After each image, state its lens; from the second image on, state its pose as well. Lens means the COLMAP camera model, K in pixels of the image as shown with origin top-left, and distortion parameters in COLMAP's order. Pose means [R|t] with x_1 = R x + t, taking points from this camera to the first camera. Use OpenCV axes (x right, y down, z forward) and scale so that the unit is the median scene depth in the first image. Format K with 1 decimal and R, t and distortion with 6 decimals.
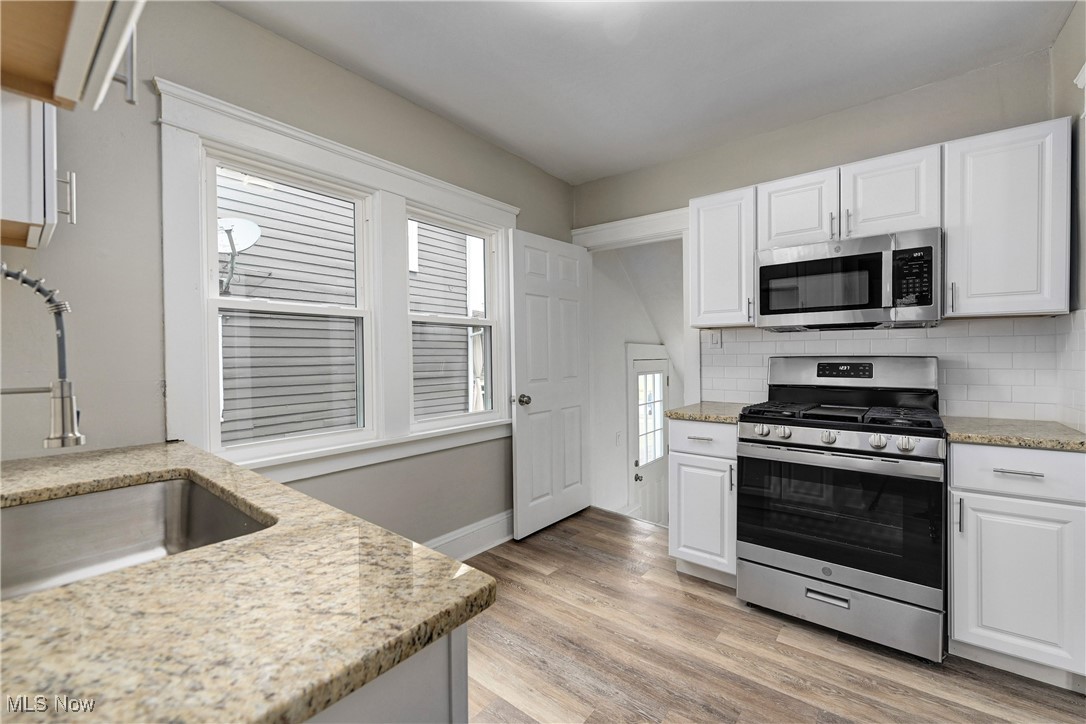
lens RADIAL K [[444.7, 0, 545.7], [0, 444.7, 360.0], [0, 0, 1]] dist [-0.003537, -0.001556]
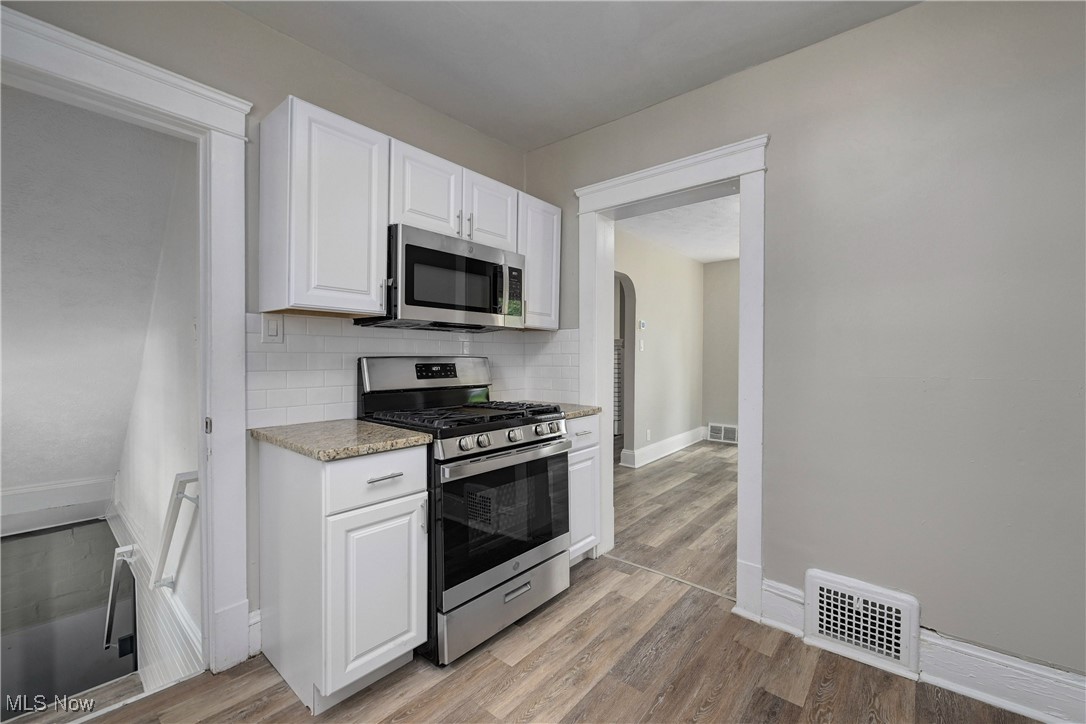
lens RADIAL K [[444.7, 0, 571.4], [0, 444.7, 360.6], [0, 0, 1]] dist [-0.003537, -0.001556]
pose [[-0.007133, -0.004781, 0.999963, -0.341798], [0.002482, 0.999985, 0.004798, -0.004003], [-0.999971, 0.002516, -0.007121, 0.759669]]
